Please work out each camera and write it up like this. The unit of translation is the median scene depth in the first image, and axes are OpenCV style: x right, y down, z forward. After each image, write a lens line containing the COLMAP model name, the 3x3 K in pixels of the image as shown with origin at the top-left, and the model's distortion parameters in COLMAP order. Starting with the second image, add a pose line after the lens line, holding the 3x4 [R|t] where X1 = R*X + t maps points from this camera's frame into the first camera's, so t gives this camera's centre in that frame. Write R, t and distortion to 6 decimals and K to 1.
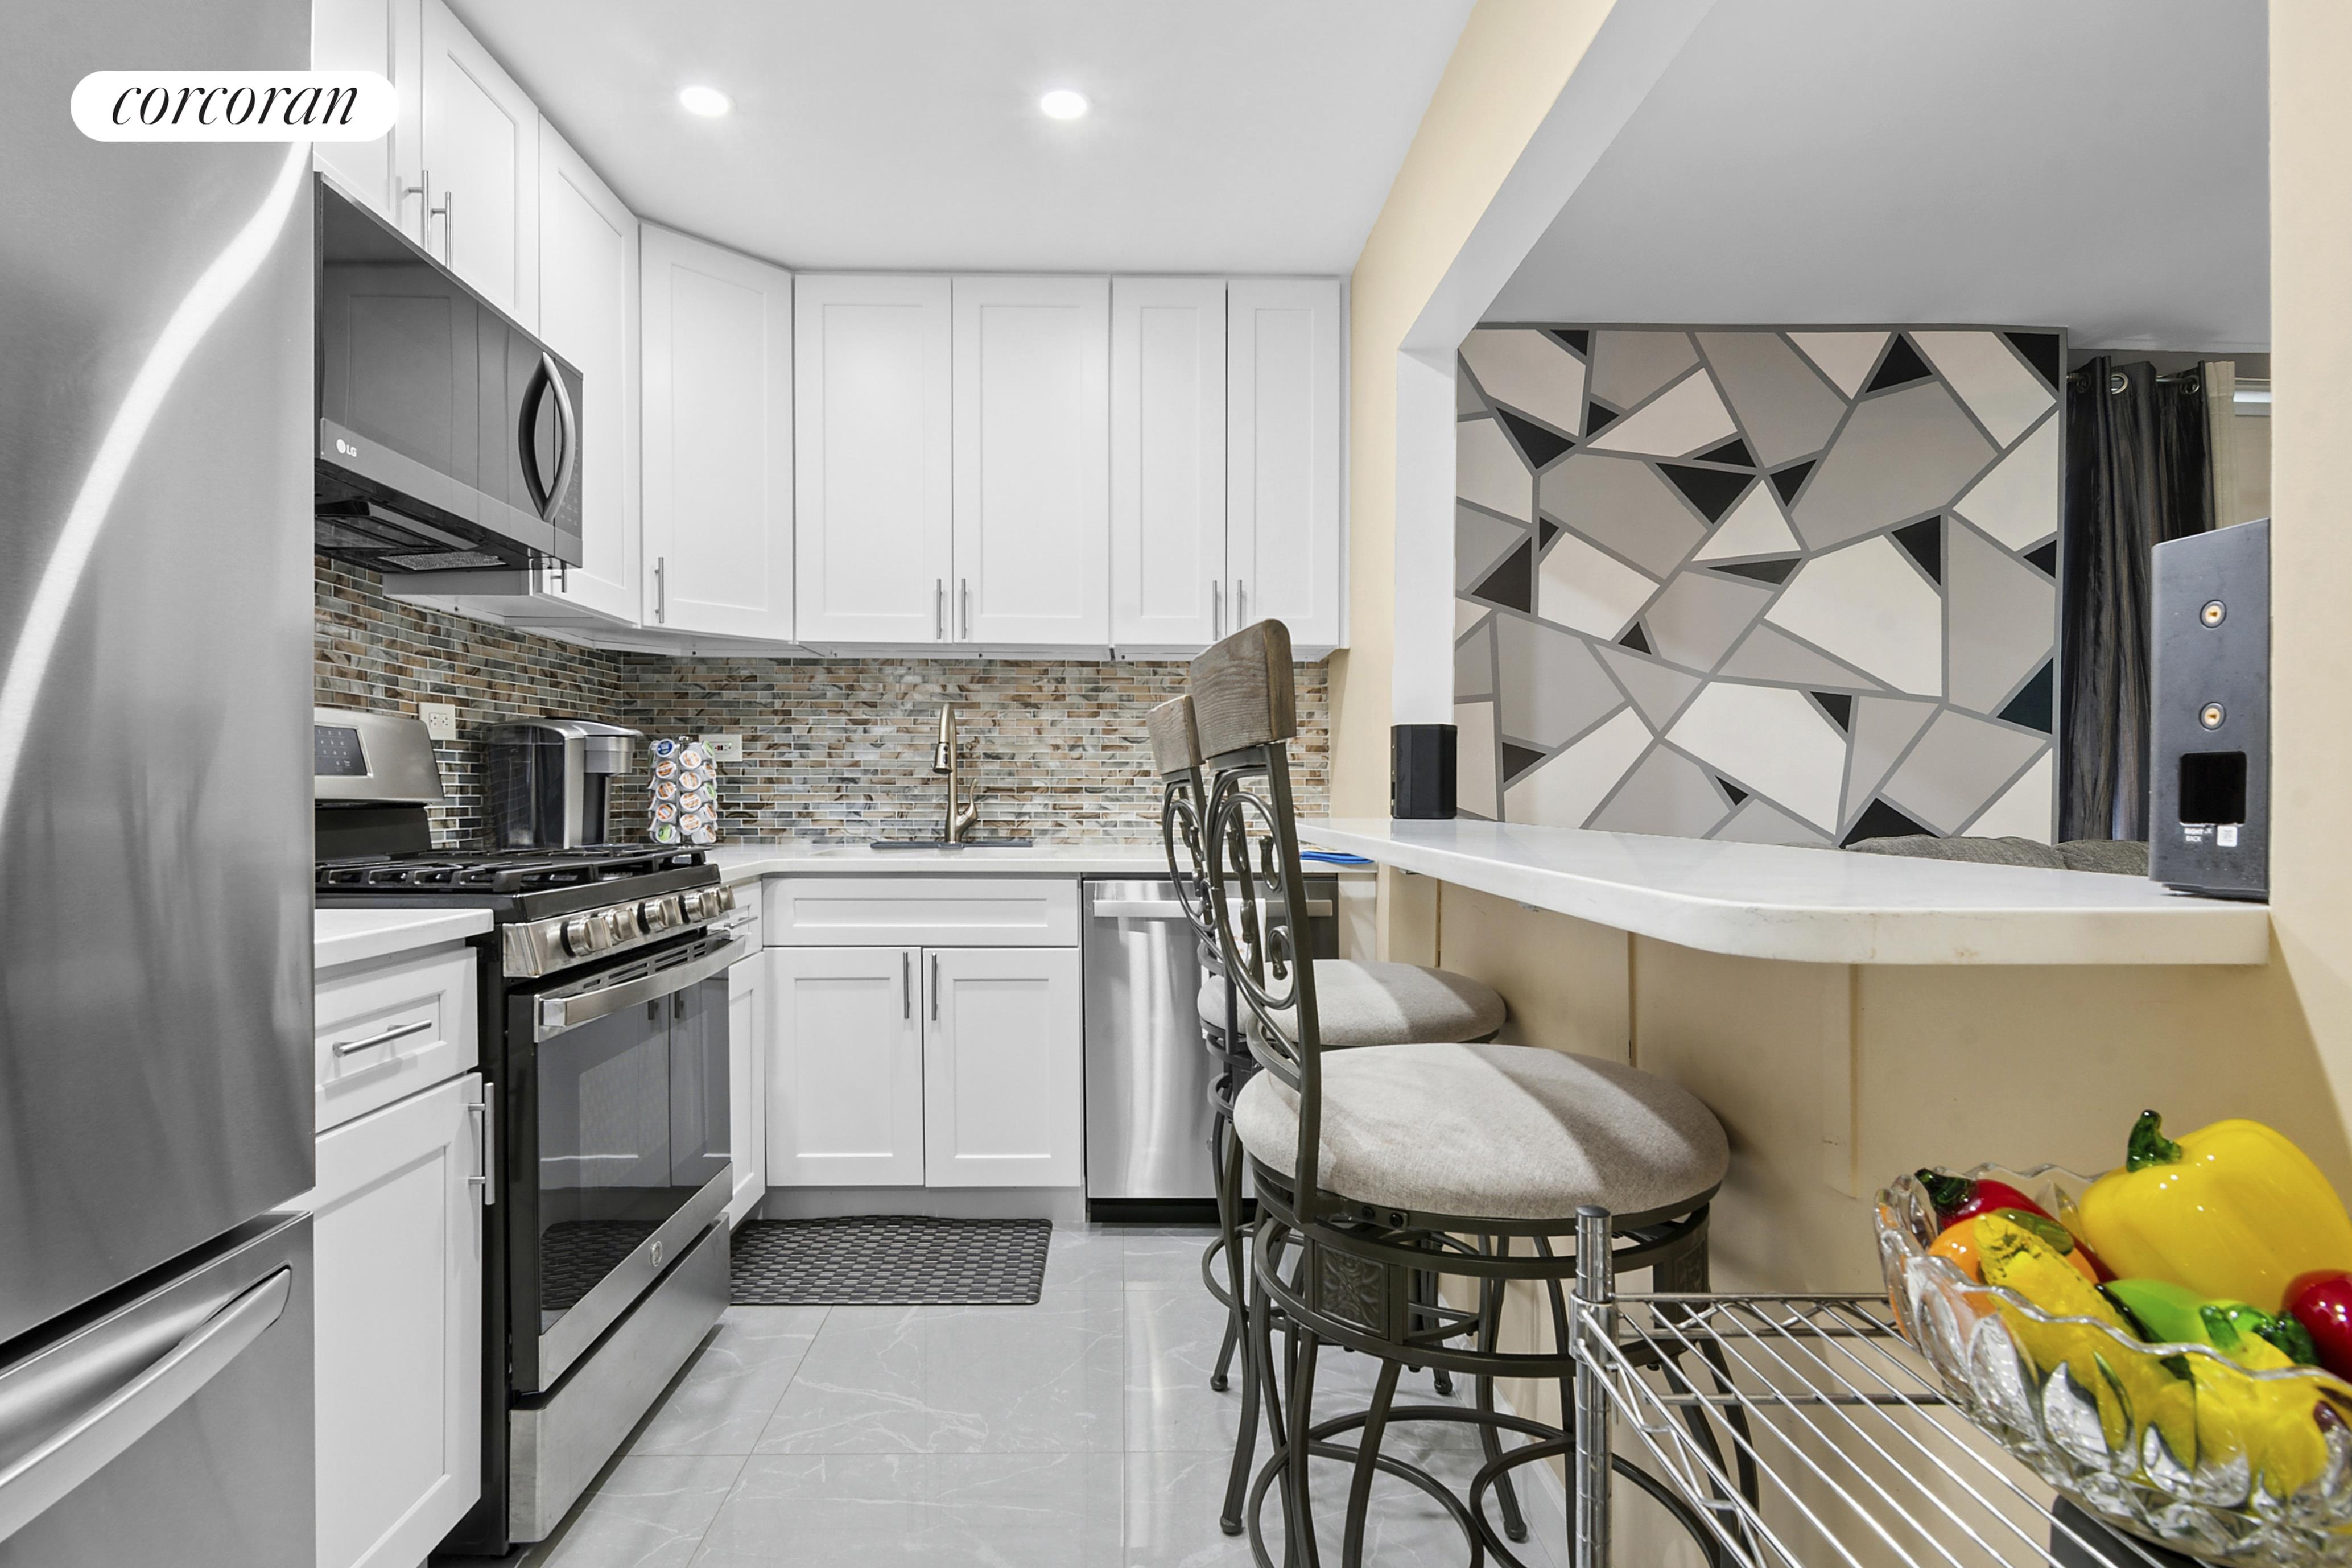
lens RADIAL K [[1120.6, 0, 1165.7], [0, 1120.6, 794.0], [0, 0, 1]] dist [0.002677, -0.000032]
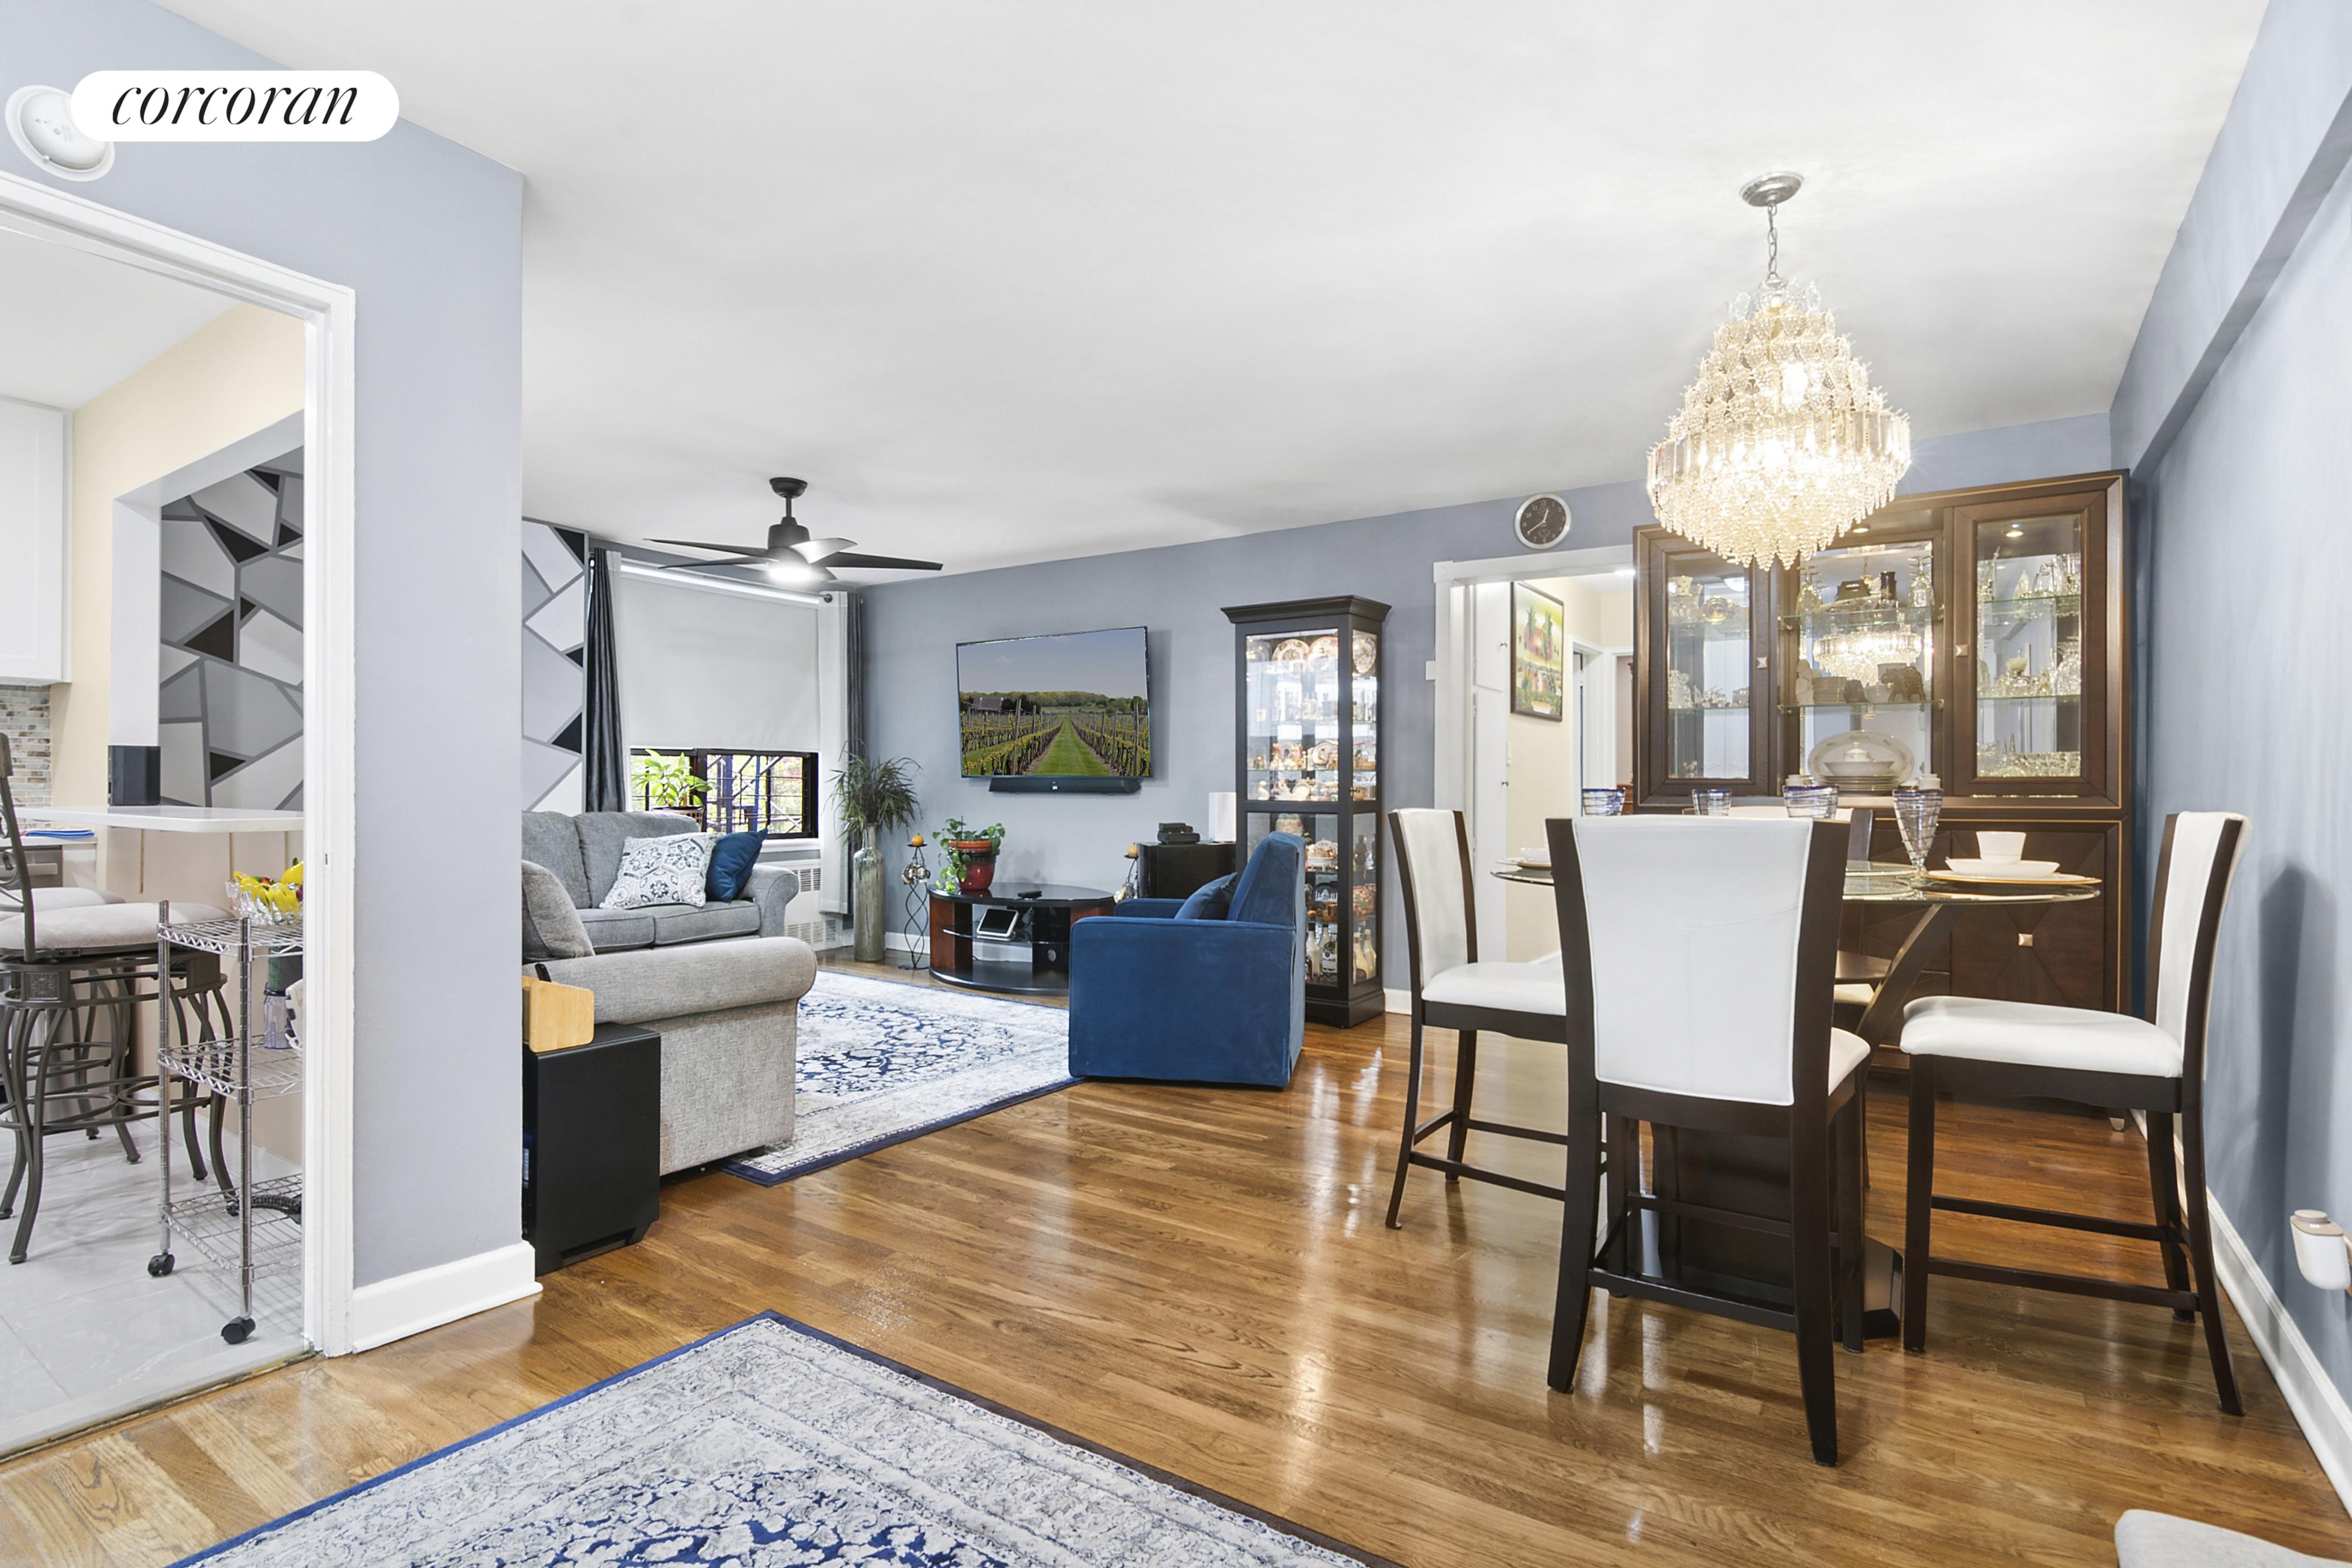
lens RADIAL K [[1155.9, 0, 1173.2], [0, 1155.9, 792.6], [0, 0, 1]] dist [-0.032507, -0.001061]
pose [[0.576573, -0.005170, 0.817029, -0.166183], [-0.000534, 0.999977, 0.006704, -0.004753], [-0.817046, -0.004302, 0.576557, -0.839249]]
